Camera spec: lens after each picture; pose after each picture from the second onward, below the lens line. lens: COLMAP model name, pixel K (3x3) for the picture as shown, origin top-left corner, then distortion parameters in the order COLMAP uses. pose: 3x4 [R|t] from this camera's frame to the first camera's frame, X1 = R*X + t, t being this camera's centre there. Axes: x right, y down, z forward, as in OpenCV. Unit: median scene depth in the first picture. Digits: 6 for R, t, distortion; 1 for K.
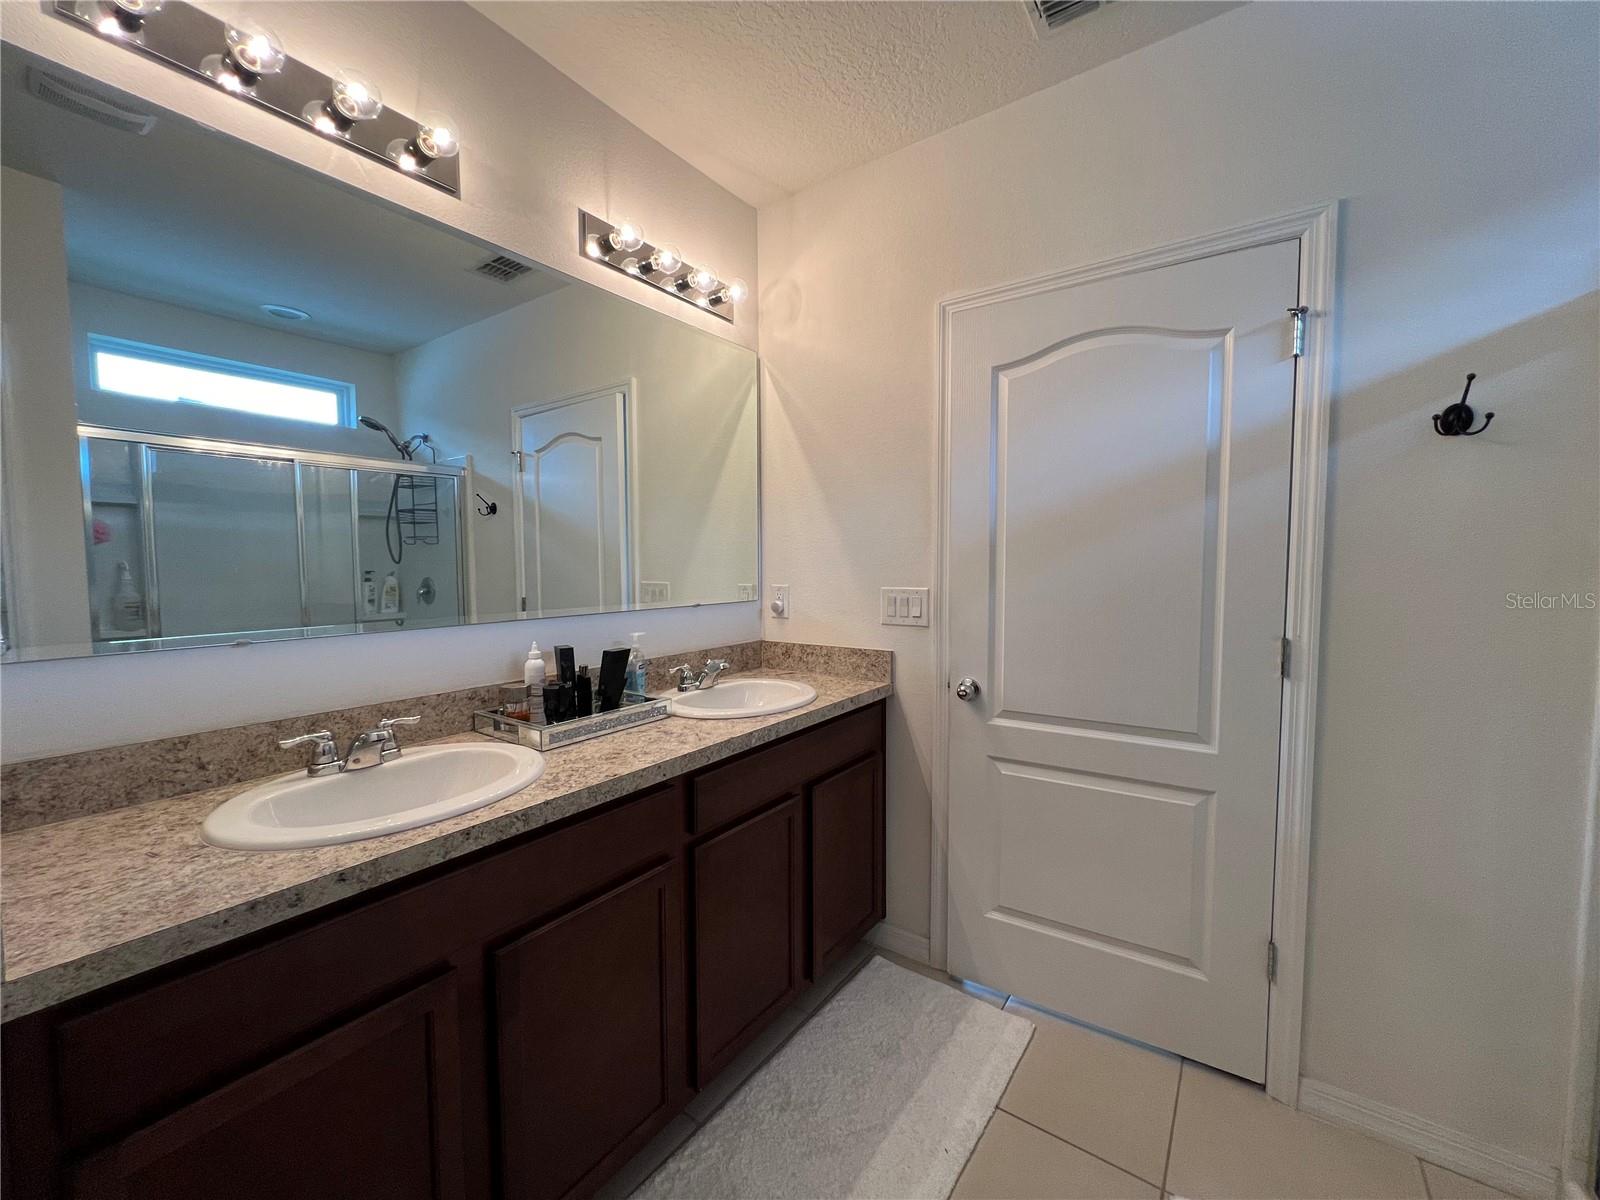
lens RADIAL K [[640.7, 0, 806.4], [0, 640.7, 601.4], [0, 0, 1]] dist [-0.003186, 0.000397]
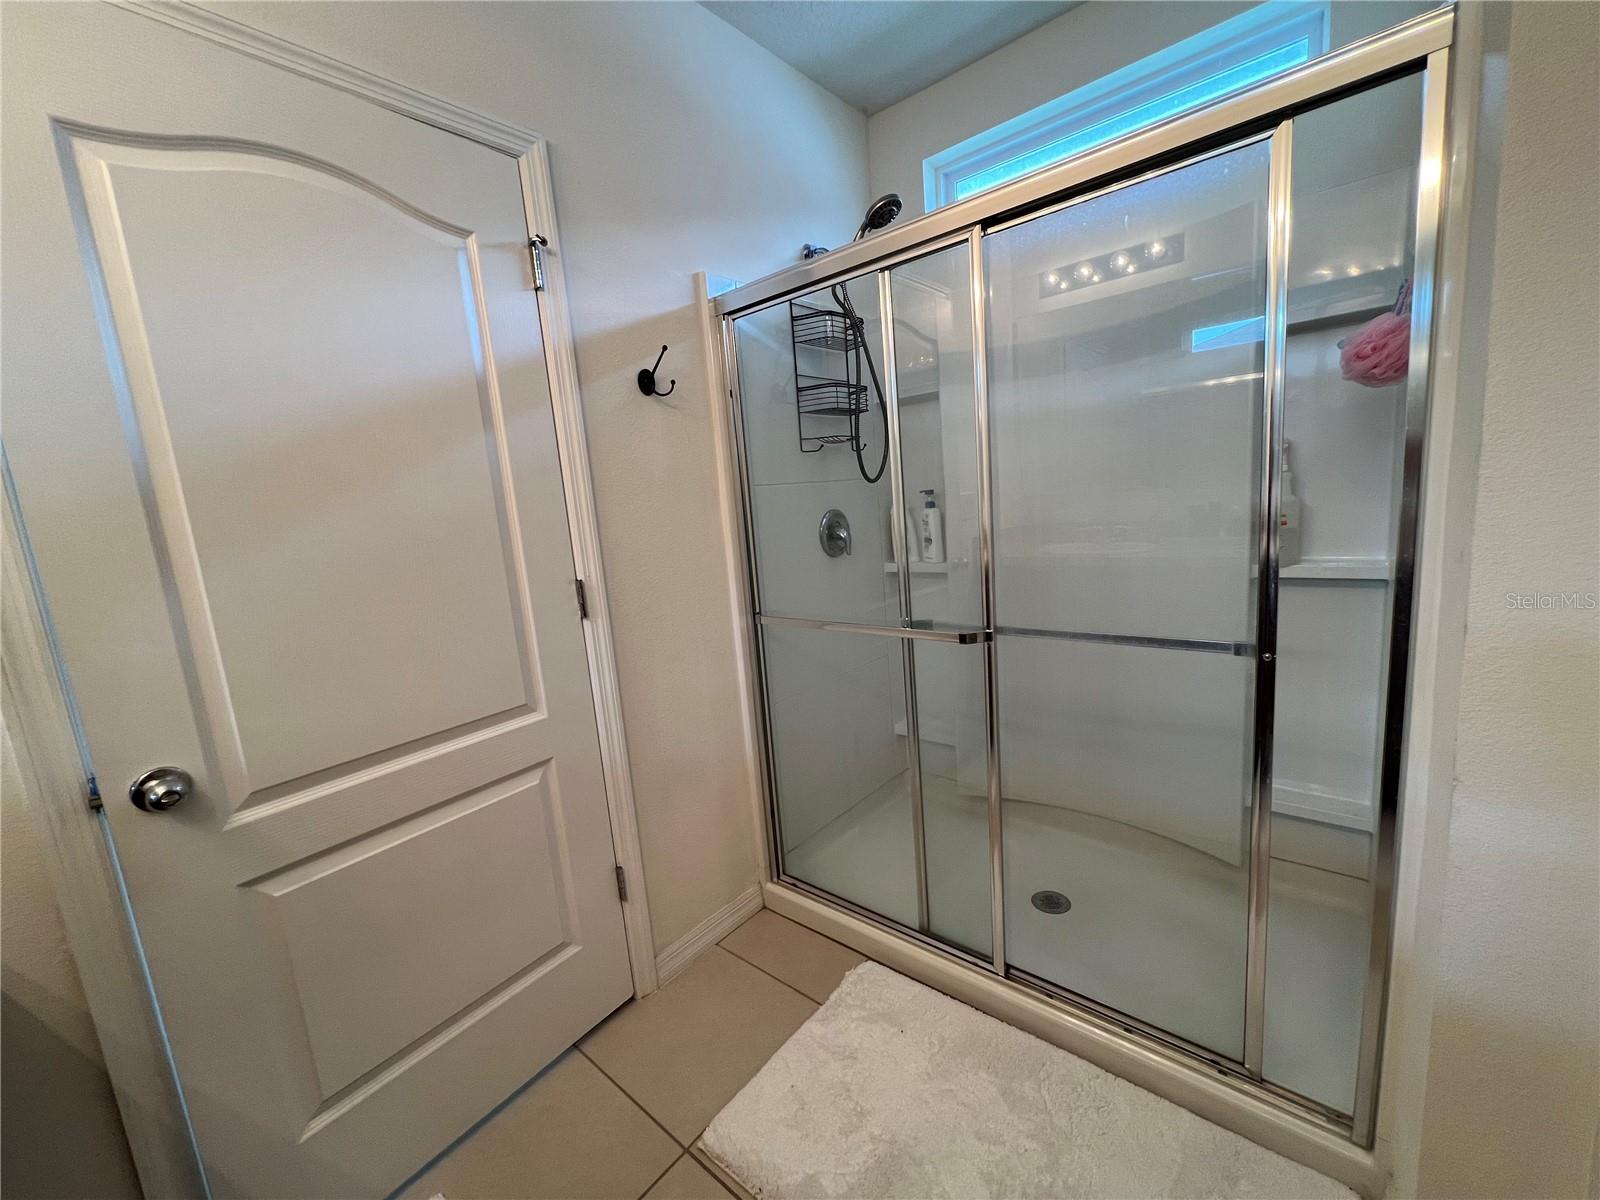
lens RADIAL K [[640.7, 0, 802.1], [0, 640.7, 597.7], [0, 0, 1]] dist [-0.003186, 0.000397]
pose [[0.086321, -0.161088, 0.983158, -0.209683], [0.145542, 0.978293, 0.147513, -0.011963], [-0.985579, 0.130358, 0.107893, 0.532079]]
